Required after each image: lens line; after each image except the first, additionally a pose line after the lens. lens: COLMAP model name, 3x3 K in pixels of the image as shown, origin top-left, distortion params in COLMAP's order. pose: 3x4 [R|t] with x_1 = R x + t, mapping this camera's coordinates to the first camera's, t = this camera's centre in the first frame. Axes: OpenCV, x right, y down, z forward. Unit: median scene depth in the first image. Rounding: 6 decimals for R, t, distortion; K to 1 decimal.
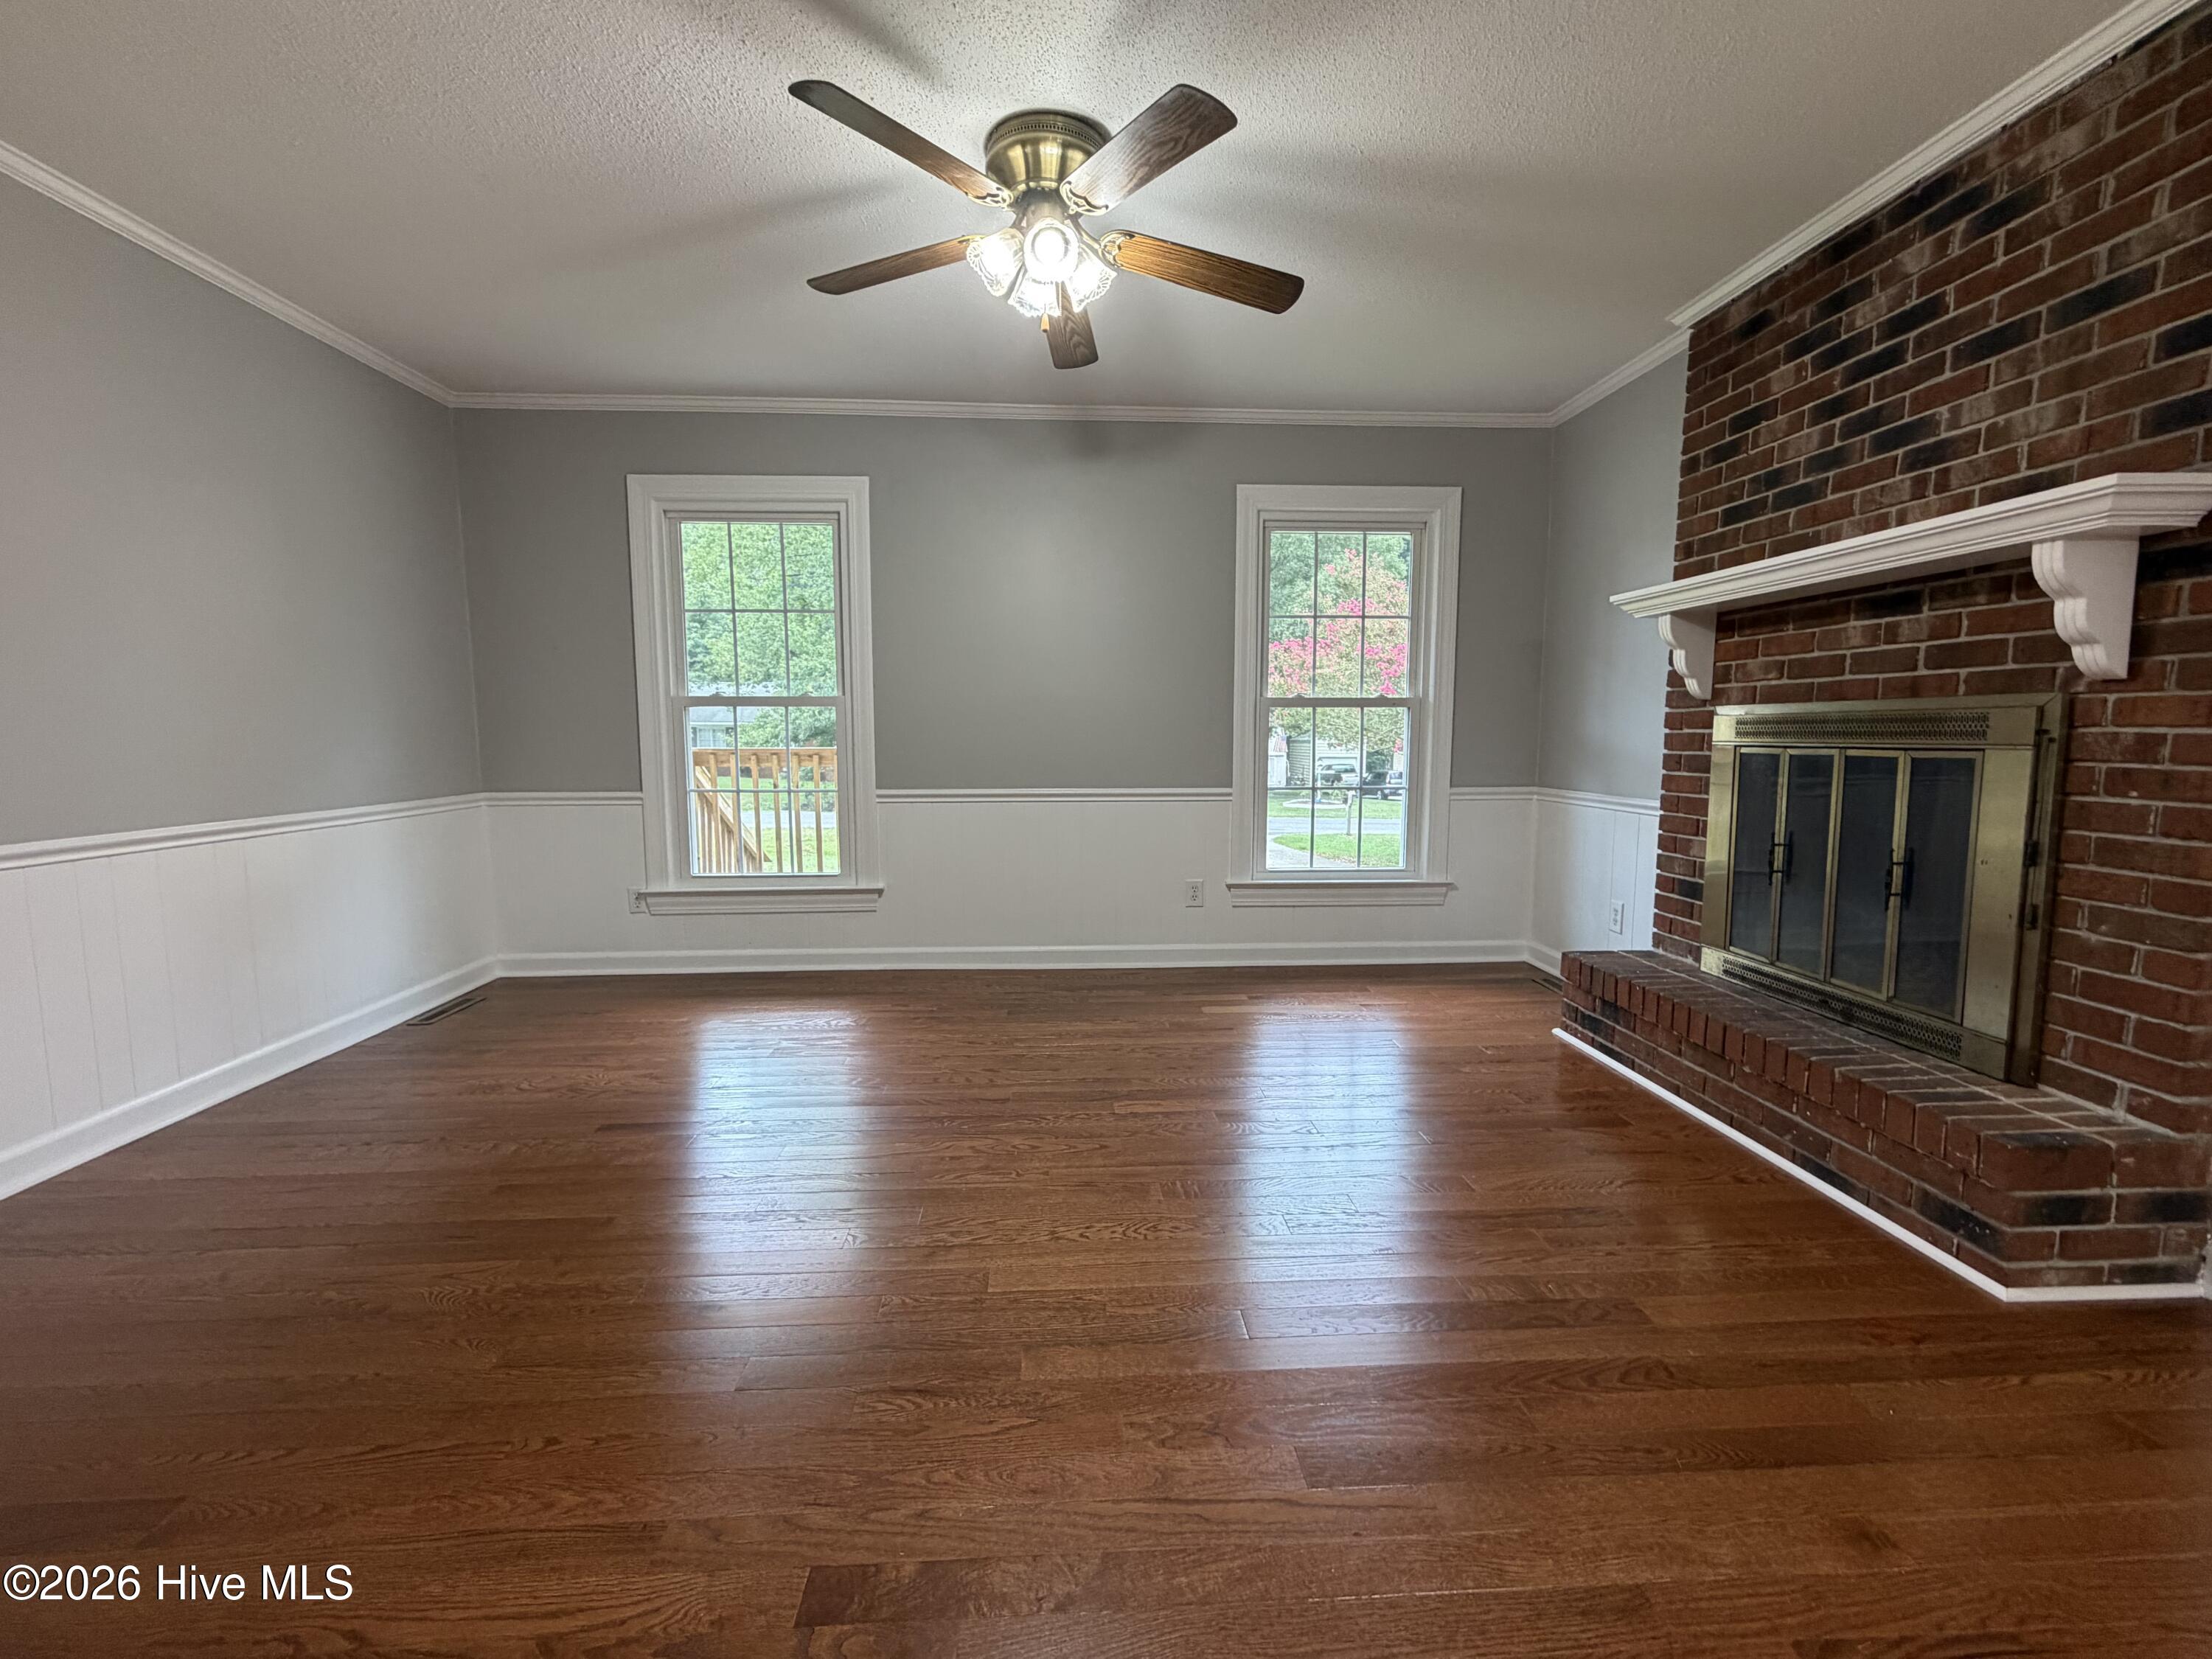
lens RADIAL K [[936.4, 0, 1104.0], [0, 936.4, 832.7], [0, 0, 1]] dist [-0.000240, 0.000567]
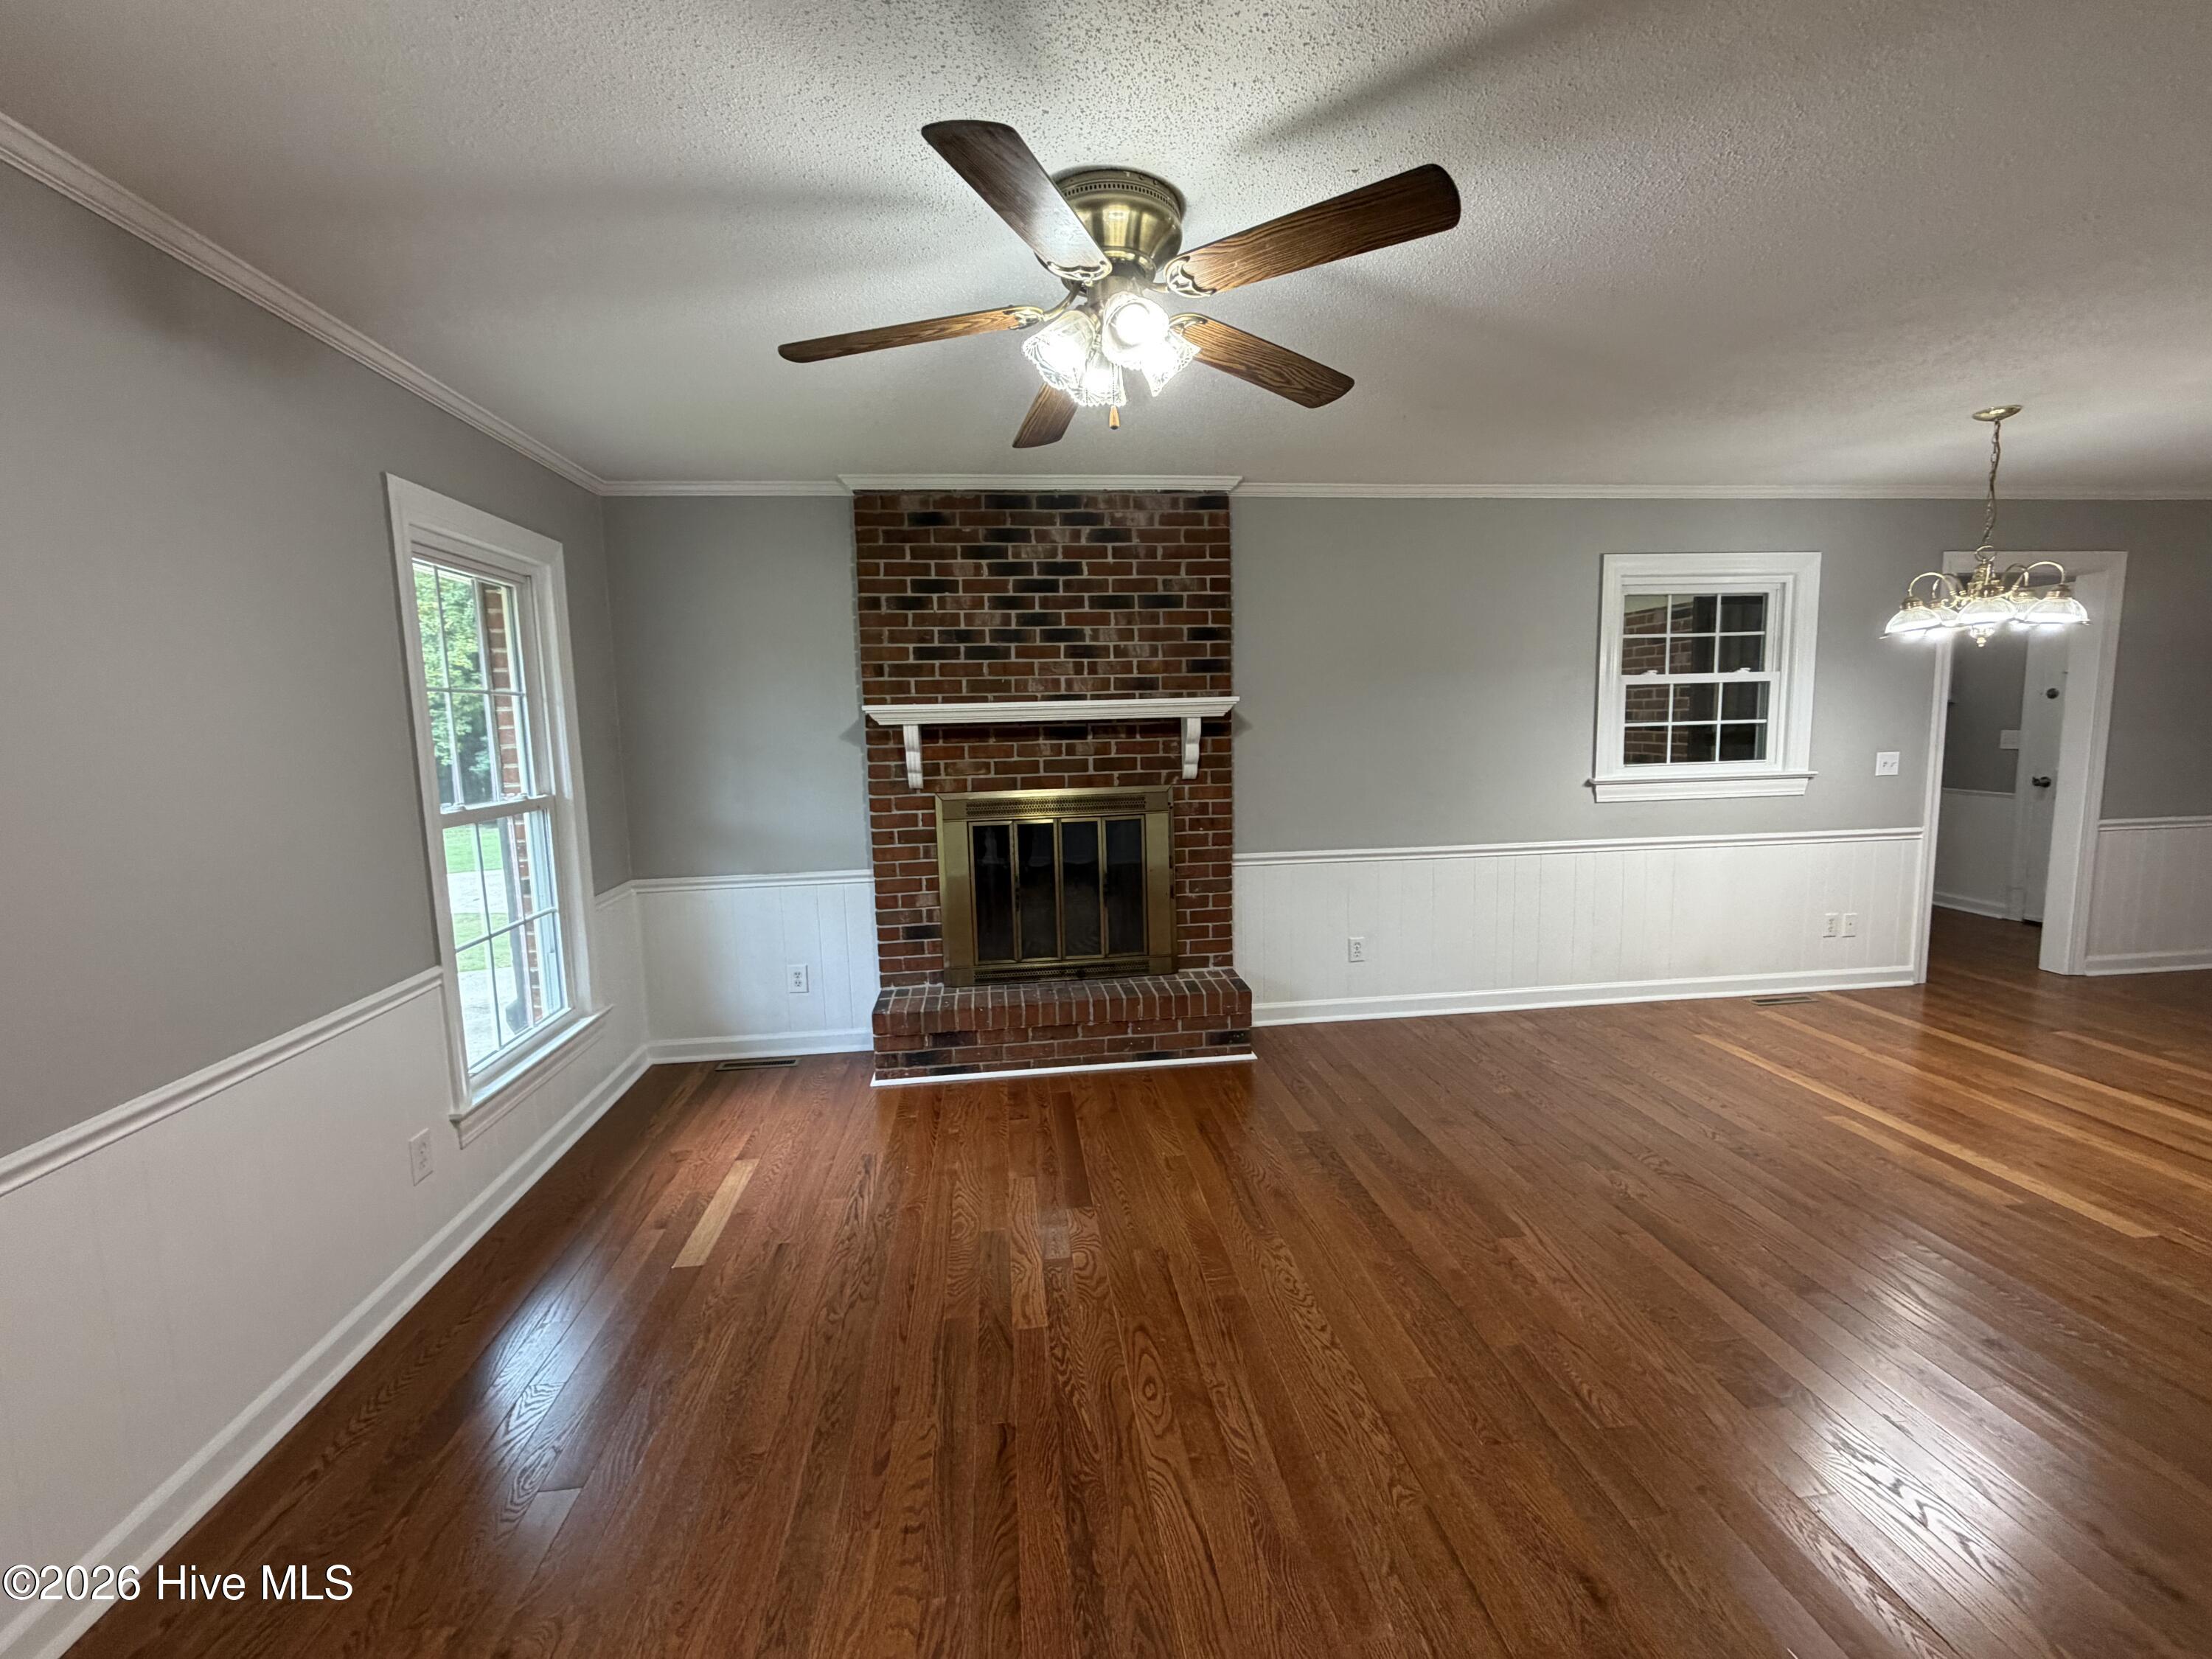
lens RADIAL K [[936.4, 0, 1104.0], [0, 936.4, 832.7], [0, 0, 1]] dist [-0.000240, 0.000567]
pose [[-0.060513, -0.120714, 0.990841, -0.880933], [0.133944, 0.982700, 0.127903, -0.275822], [-0.989140, 0.140457, -0.043297, 1.039916]]
